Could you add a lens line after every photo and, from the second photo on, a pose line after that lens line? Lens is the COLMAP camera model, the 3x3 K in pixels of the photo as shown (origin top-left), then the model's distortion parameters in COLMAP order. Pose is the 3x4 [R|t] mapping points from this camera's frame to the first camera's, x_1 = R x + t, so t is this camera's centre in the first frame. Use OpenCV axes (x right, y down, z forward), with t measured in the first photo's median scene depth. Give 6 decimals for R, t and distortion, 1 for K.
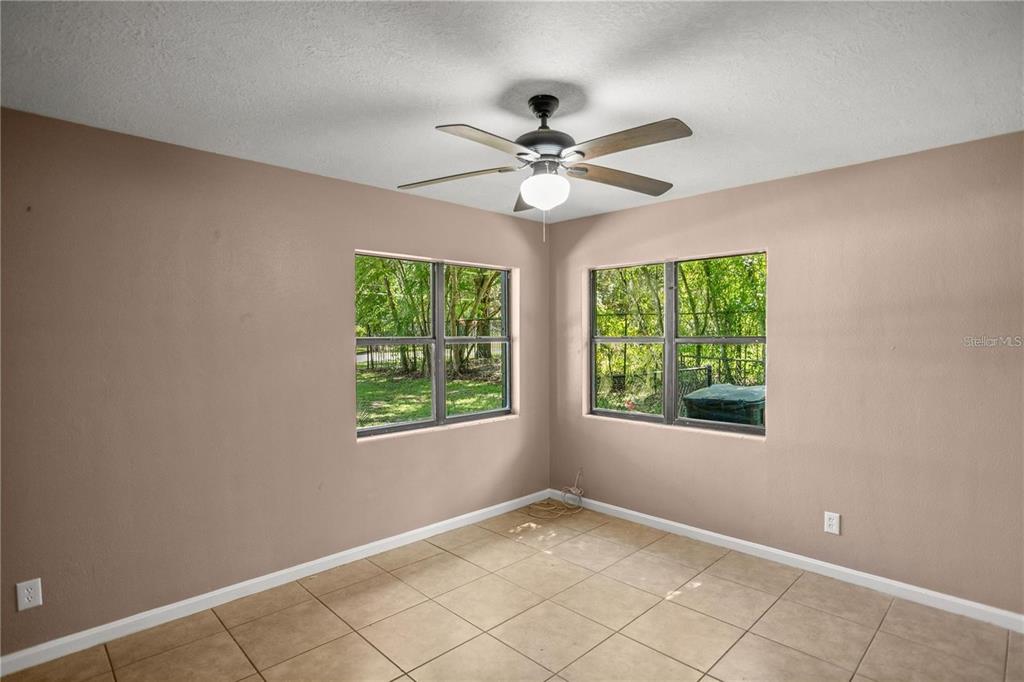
lens RADIAL K [[510.6, 0, 514.7], [0, 510.6, 326.7], [0, 0, 1]] dist [-0.066566, 0.035366]
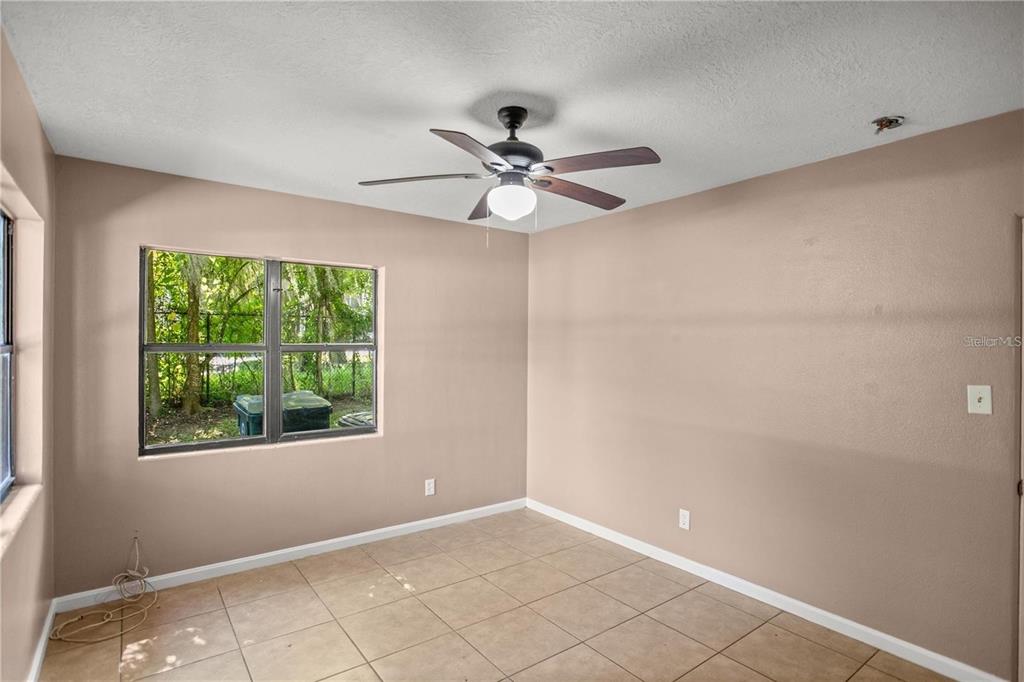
lens RADIAL K [[510.6, 0, 514.7], [0, 510.6, 326.7], [0, 0, 1]] dist [-0.066566, 0.035366]
pose [[0.156707, 0.031257, 0.987150, -0.623614], [-0.022565, 0.999351, -0.028061, 0.005459], [-0.987387, -0.017878, 0.157311, 0.552122]]
